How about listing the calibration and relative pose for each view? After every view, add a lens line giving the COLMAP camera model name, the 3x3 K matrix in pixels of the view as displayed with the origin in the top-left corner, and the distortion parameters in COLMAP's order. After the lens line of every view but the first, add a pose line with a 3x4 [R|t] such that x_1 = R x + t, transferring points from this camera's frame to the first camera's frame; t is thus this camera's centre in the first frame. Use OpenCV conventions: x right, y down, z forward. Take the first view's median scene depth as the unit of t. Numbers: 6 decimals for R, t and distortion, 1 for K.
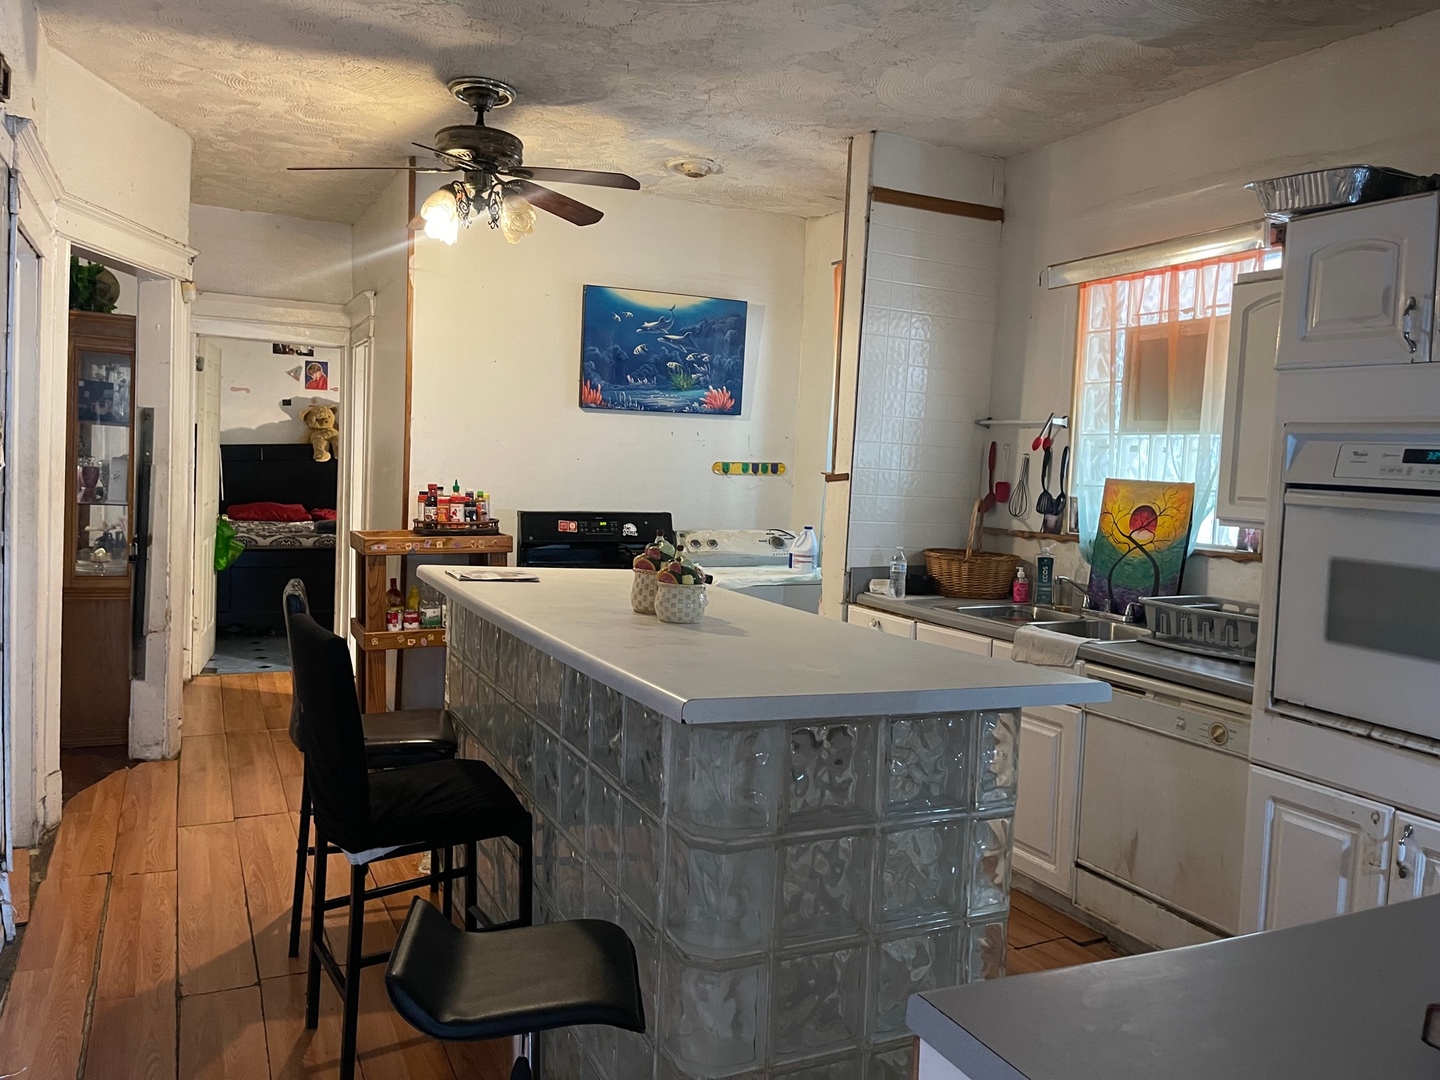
lens RADIAL K [[1099.0, 0, 714.3], [0, 1099.0, 535.9], [0, 0, 1]] dist [0.062156, -0.027217]
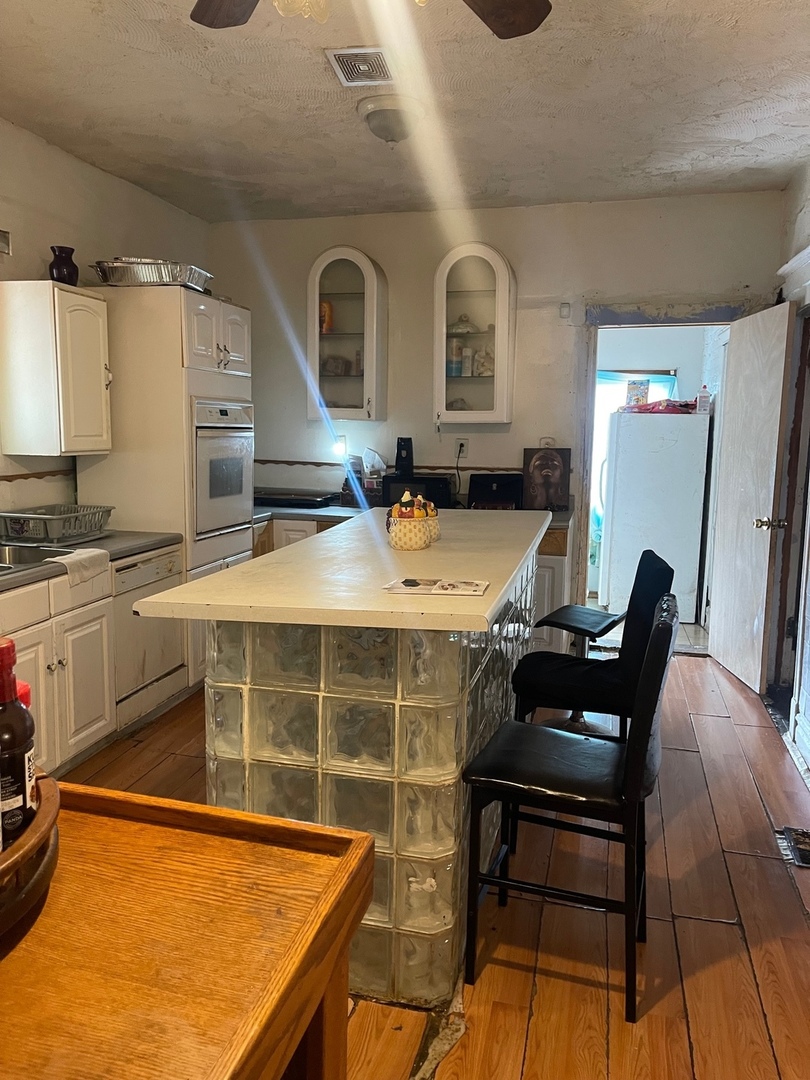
lens RADIAL K [[824.2, 0, 401.9], [0, 824.2, 536.0], [0, 0, 1]] dist [0.062156, -0.027217]
pose [[-0.760214, -0.147207, 0.632776, -0.356529], [-0.004371, 0.975128, 0.221600, -0.089743], [-0.649658, 0.165697, -0.741949, 0.918377]]
